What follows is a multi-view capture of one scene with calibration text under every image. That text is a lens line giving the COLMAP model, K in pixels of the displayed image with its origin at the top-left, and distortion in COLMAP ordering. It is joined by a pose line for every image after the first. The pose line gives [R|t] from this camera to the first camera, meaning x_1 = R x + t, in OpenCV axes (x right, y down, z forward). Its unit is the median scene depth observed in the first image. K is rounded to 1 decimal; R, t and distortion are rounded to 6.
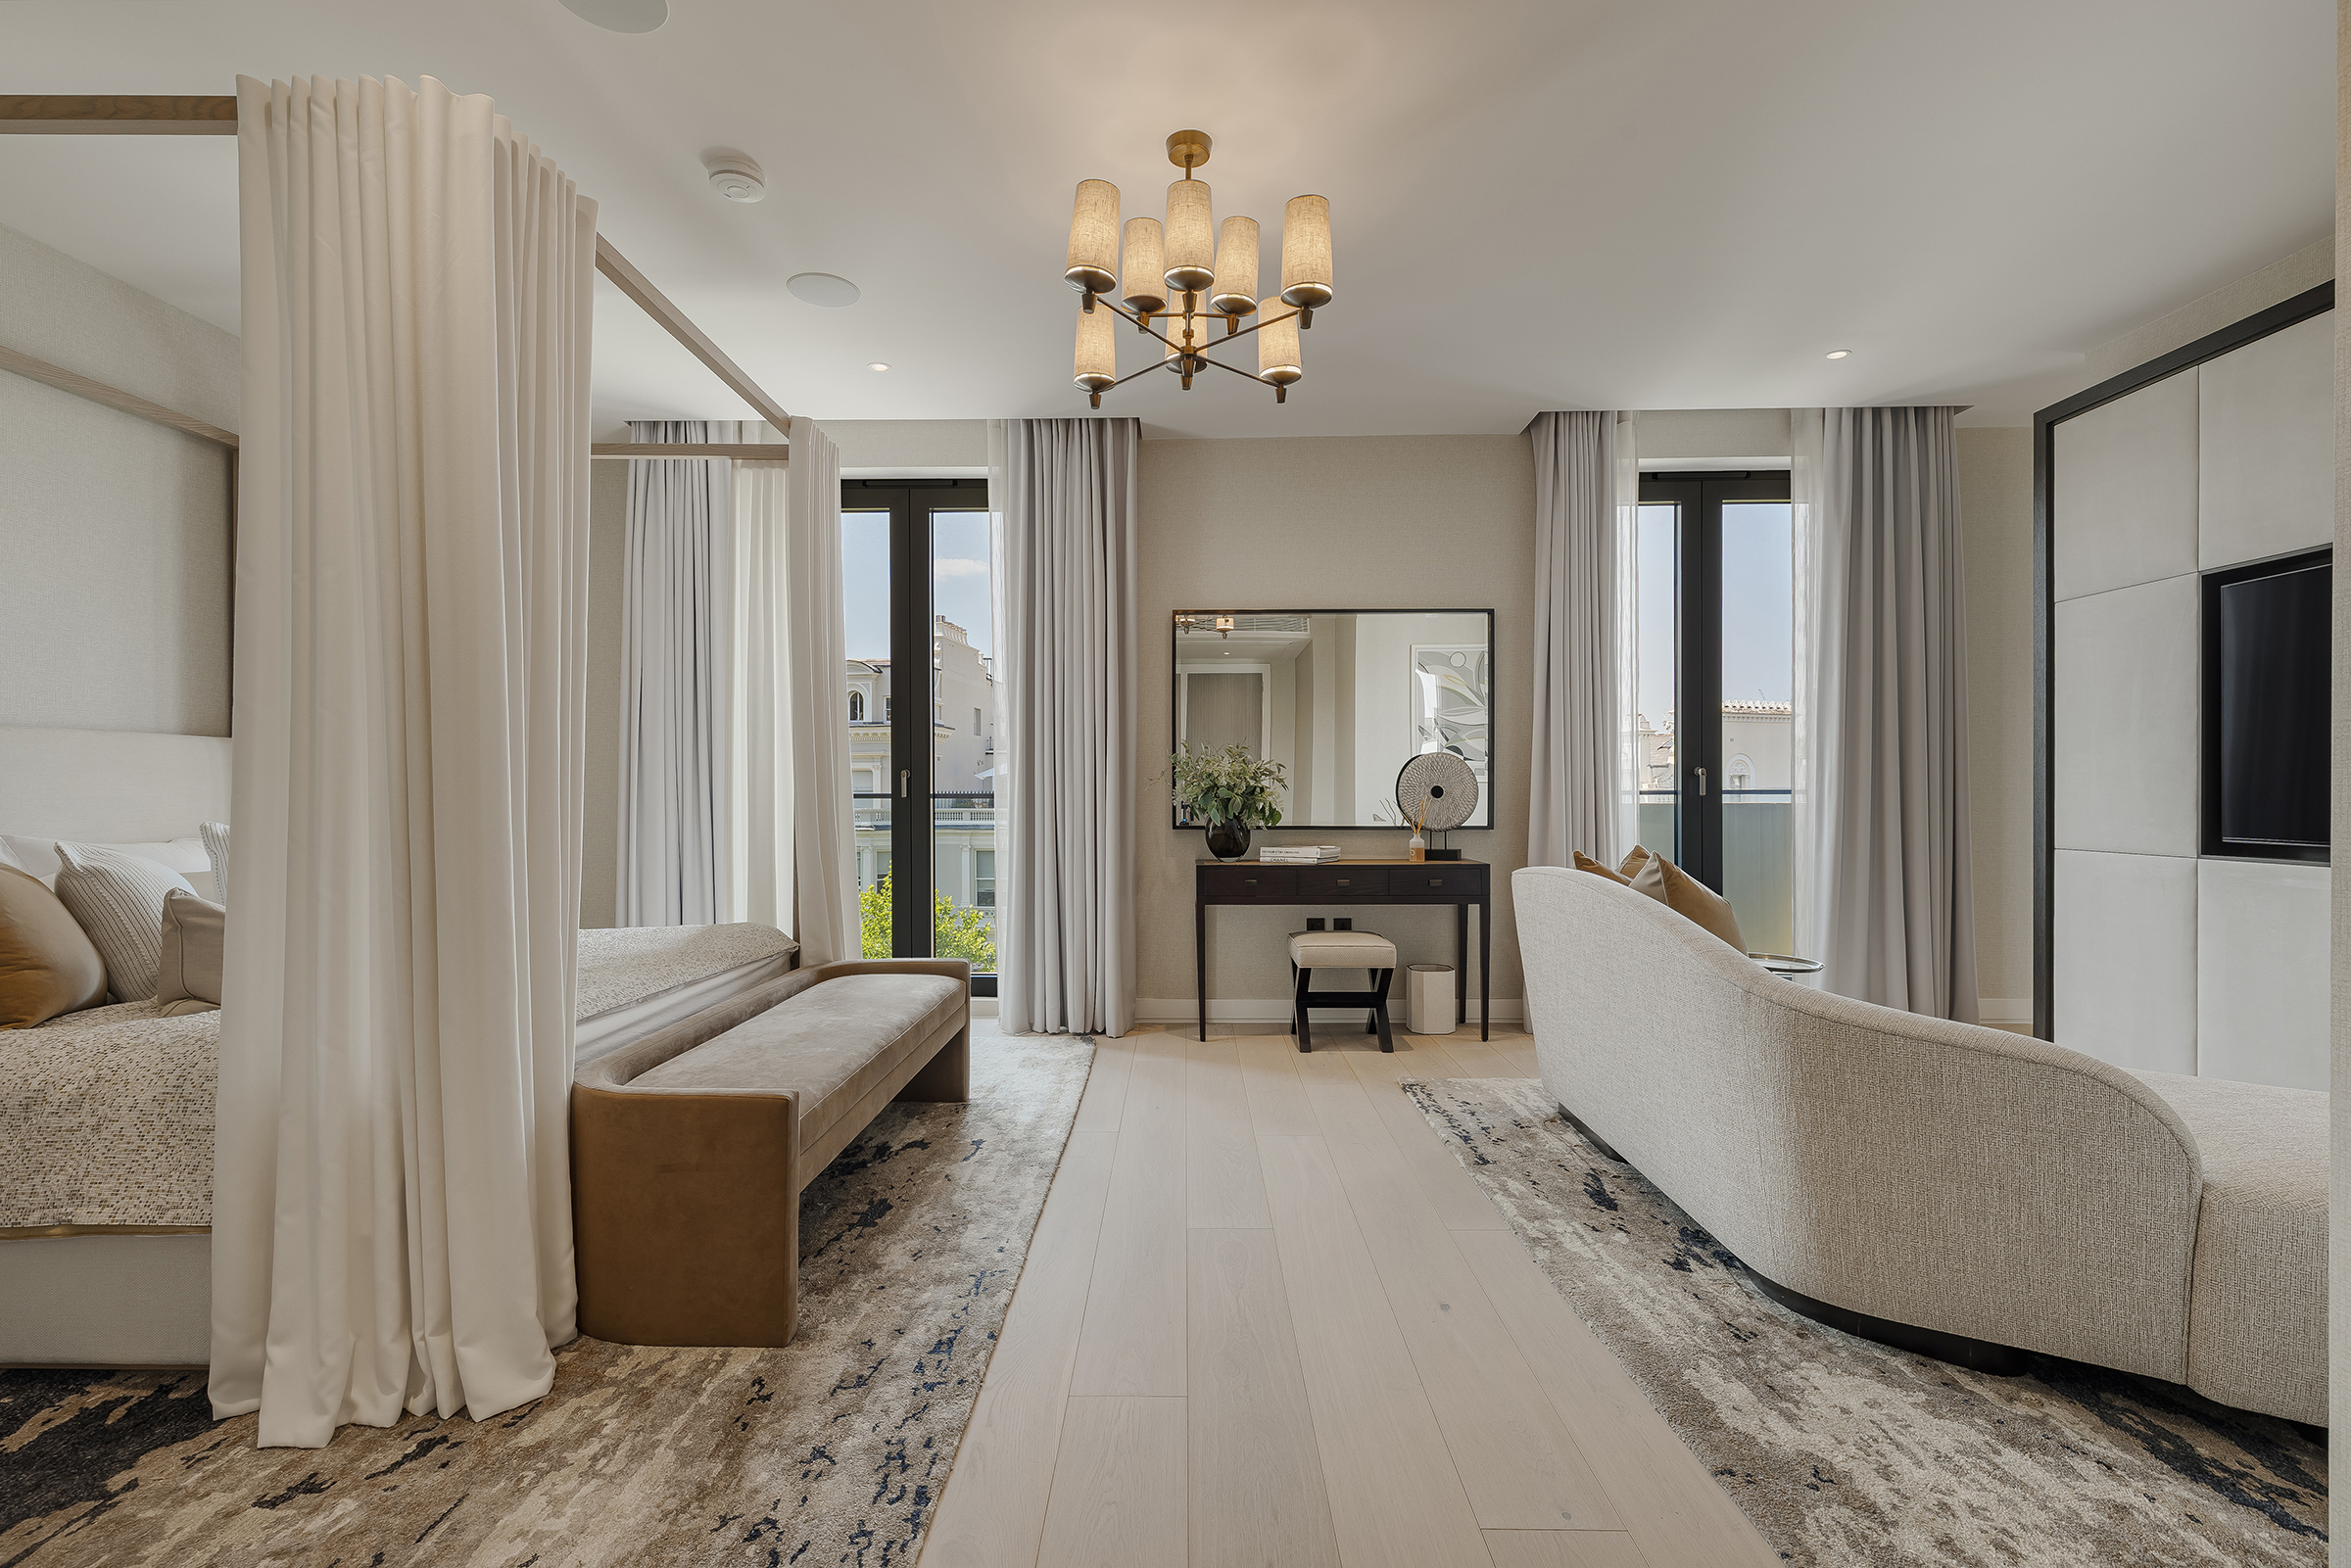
lens RADIAL K [[1046.8, 0, 1175.5], [0, 1046.8, 784.0], [0, 0, 1]] dist [0.000106, -0.000170]
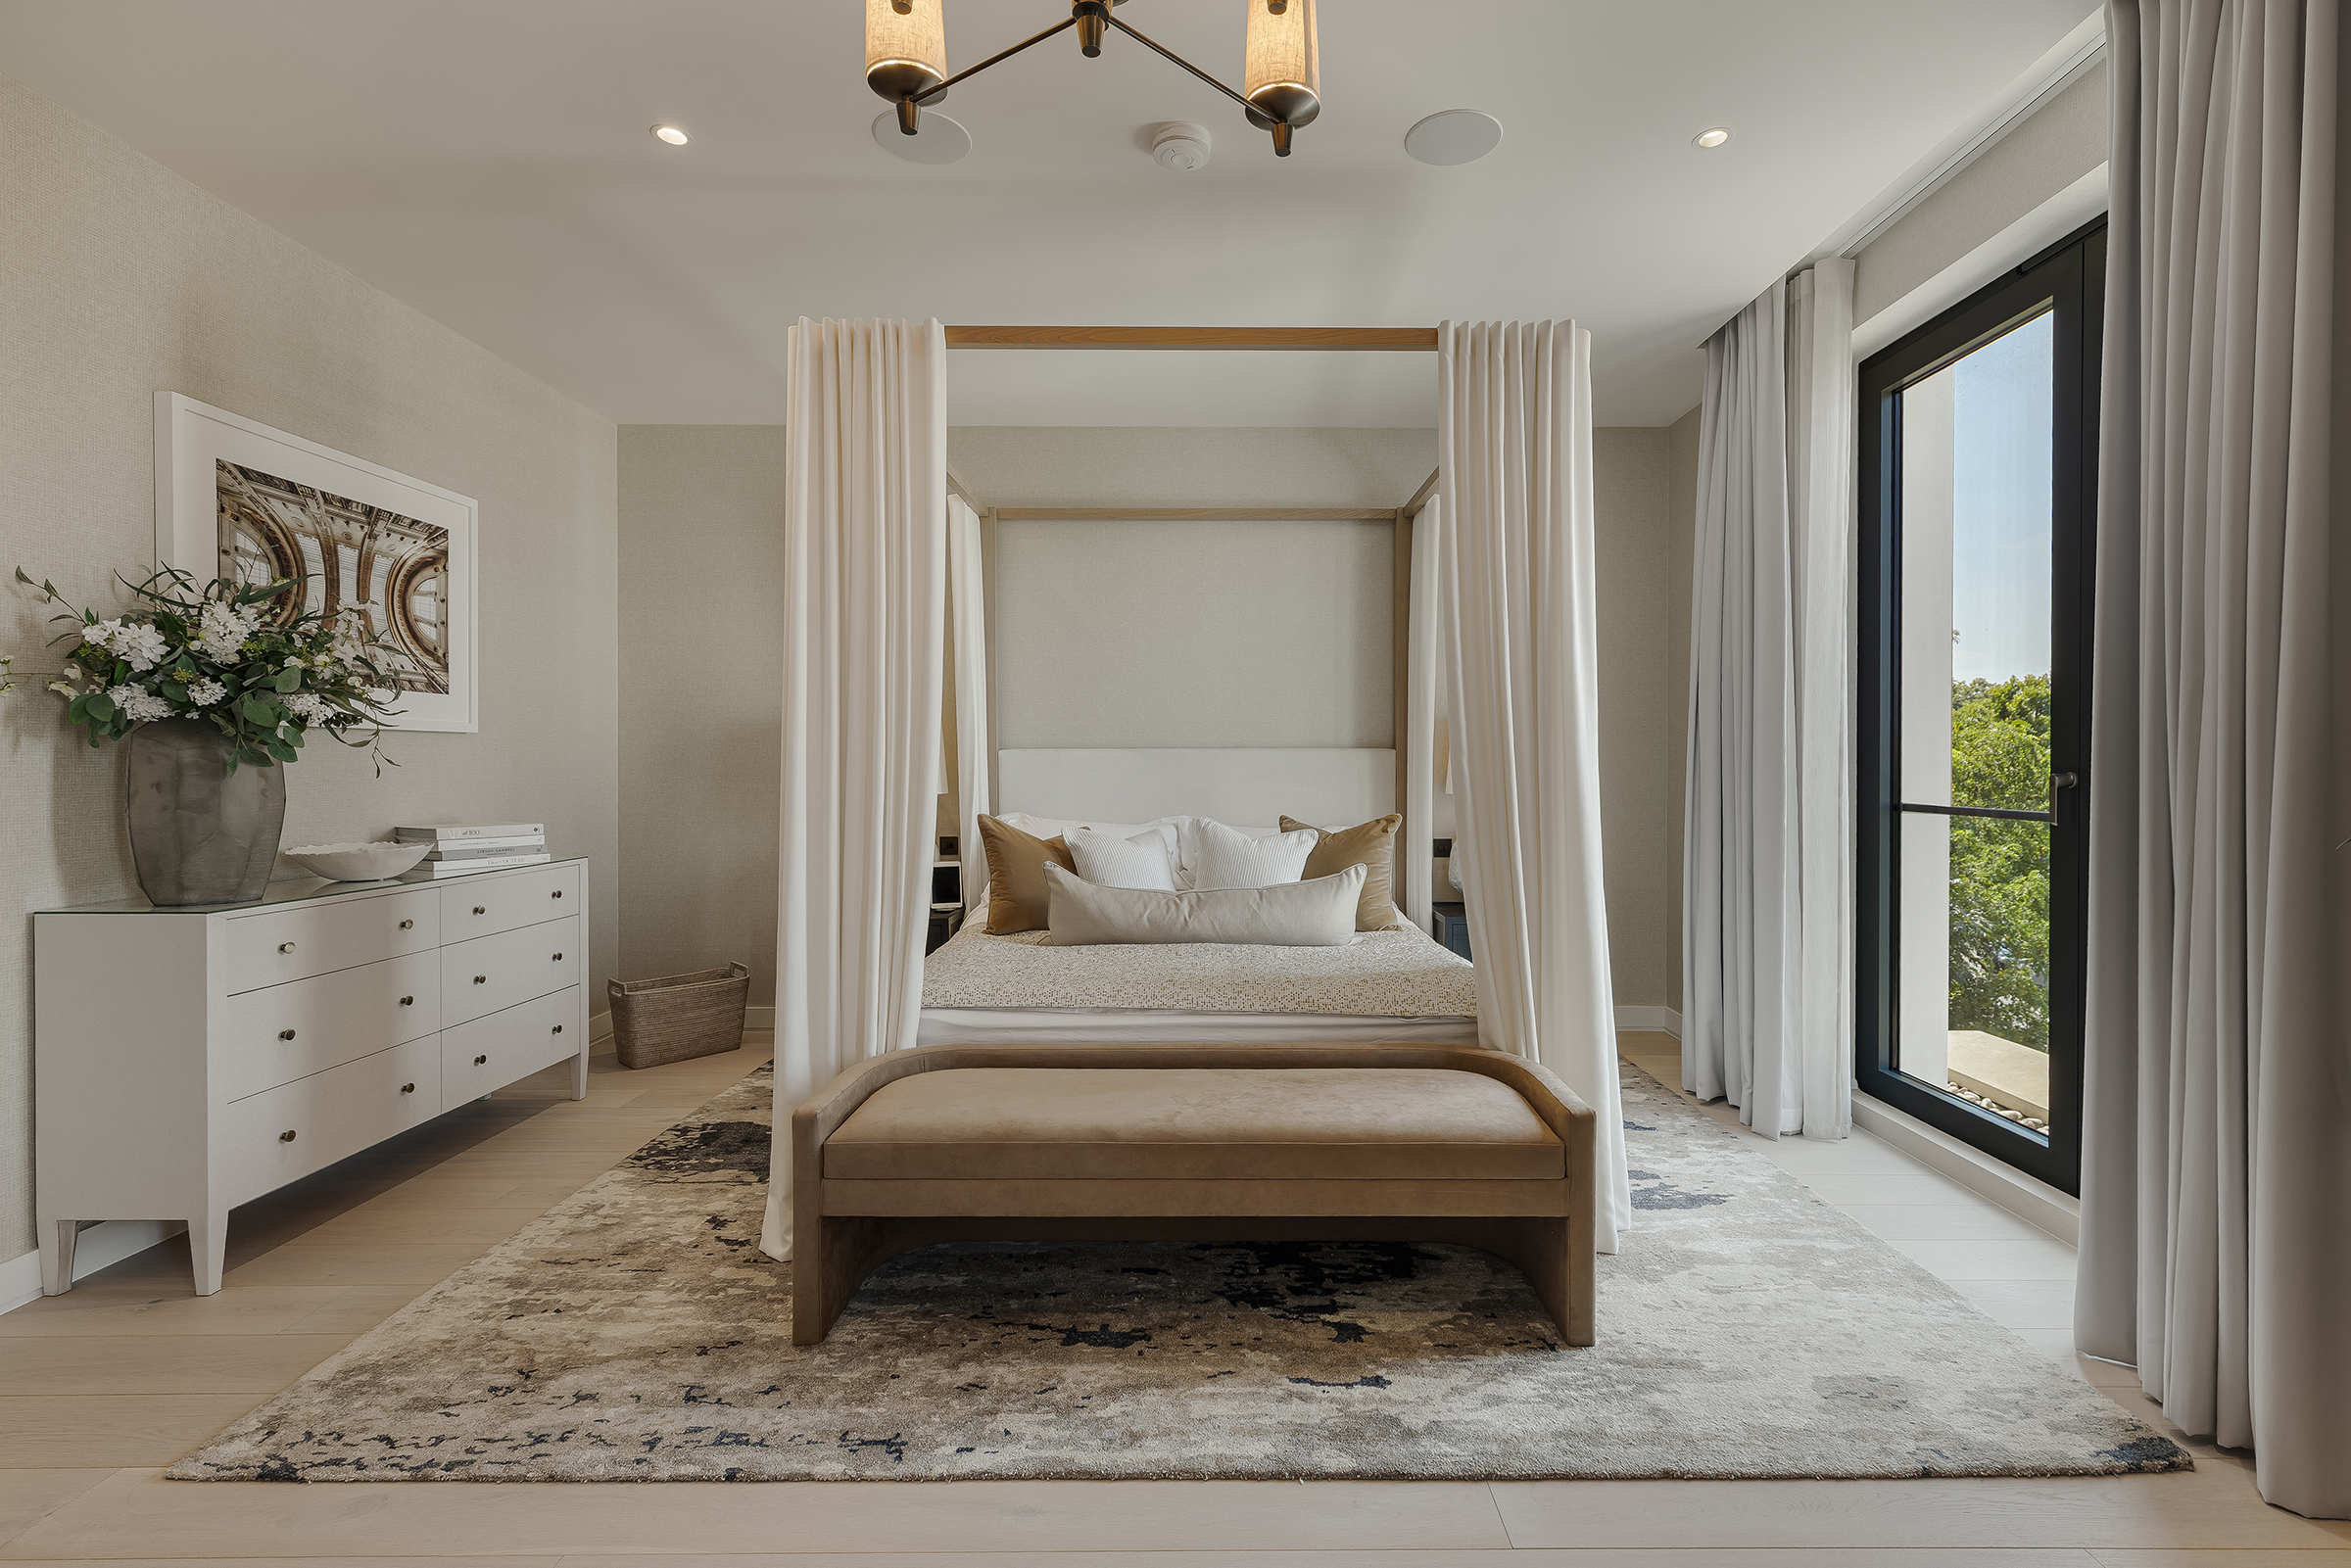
lens RADIAL K [[1046.8, 0, 1175.5], [0, 1046.8, 784.0], [0, 0, 1]] dist [0.000106, -0.000170]
pose [[0.017962, 0.016085, -0.999709, 0.458007], [0.004821, 0.999858, 0.016174, -0.029790], [0.999827, -0.005110, 0.017882, 0.918709]]
